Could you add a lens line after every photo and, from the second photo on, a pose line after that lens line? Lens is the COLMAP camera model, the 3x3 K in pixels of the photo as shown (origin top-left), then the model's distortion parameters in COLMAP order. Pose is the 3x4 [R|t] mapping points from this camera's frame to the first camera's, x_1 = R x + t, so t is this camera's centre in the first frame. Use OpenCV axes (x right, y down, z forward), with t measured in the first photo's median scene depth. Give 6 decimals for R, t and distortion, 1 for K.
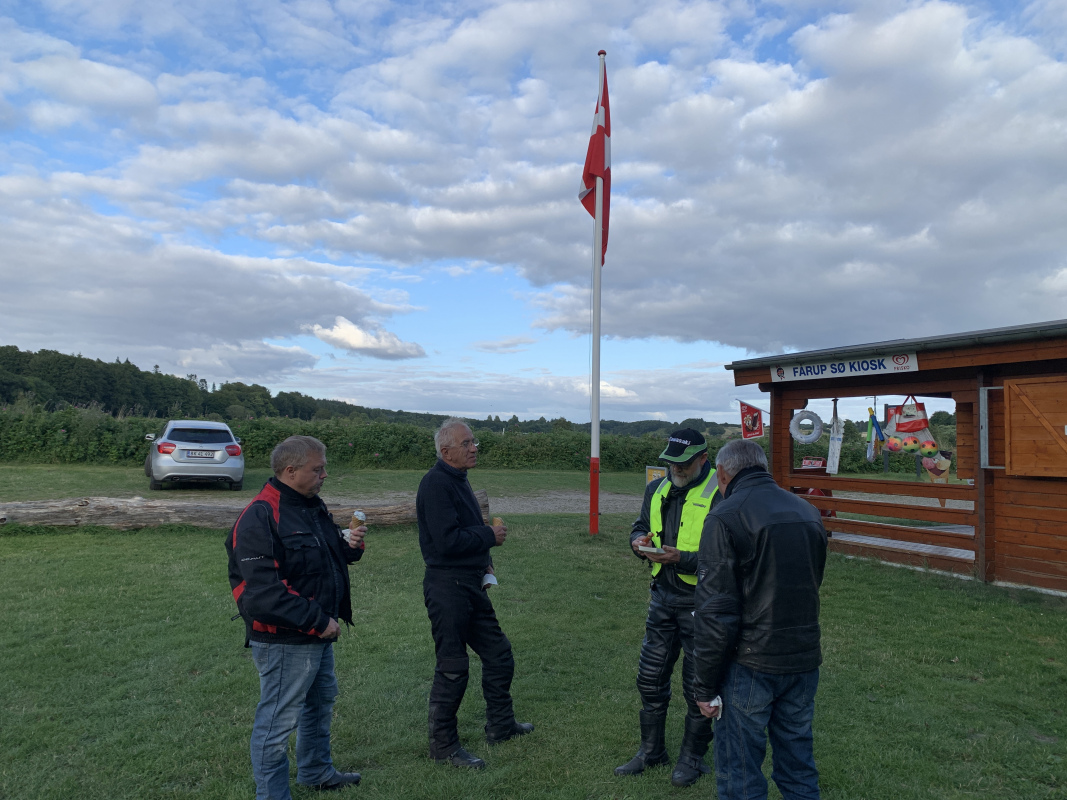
lens RADIAL K [[822.3, 0, 530.2], [0, 822.3, 402.9], [0, 0, 1]] dist [0.049040, -0.085162]
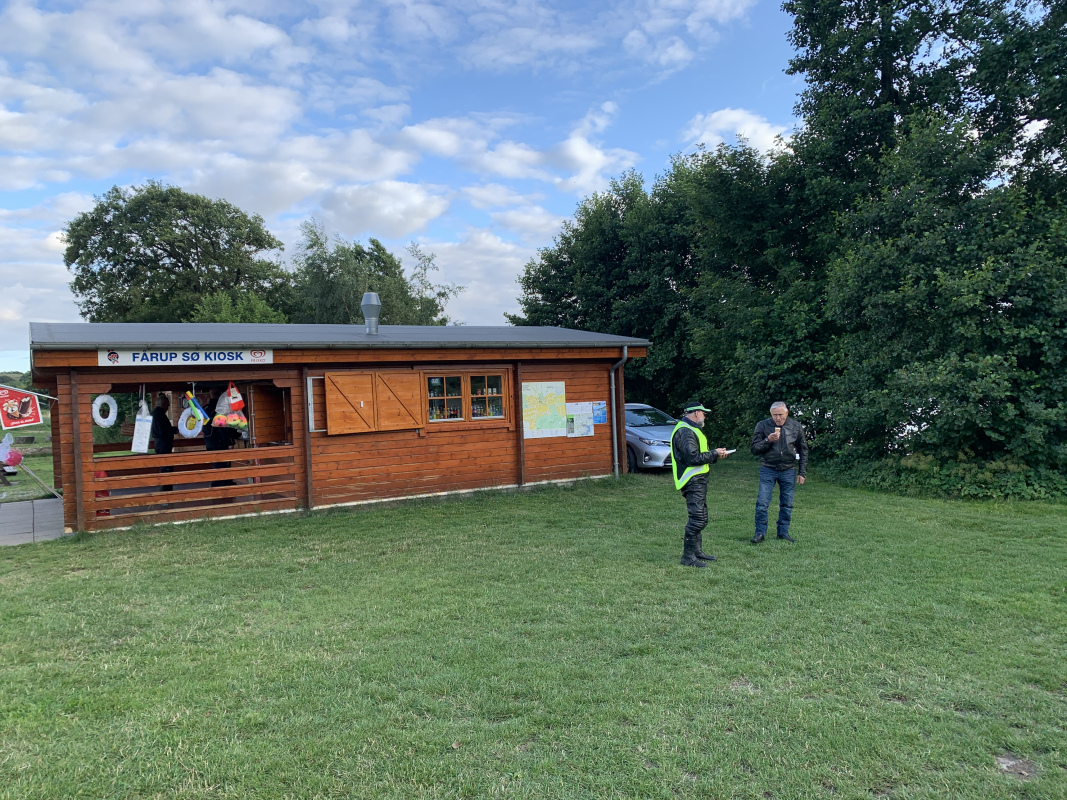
lens RADIAL K [[842.8, 0, 513.2], [0, 842.8, 399.7], [0, 0, 1]] dist [0.059445, -0.003324]
pose [[-0.100452, -0.014548, 0.994836, -0.904277], [-0.002587, 0.999894, 0.014360, -0.000812], [-0.994939, -0.001131, -0.100479, 0.728361]]
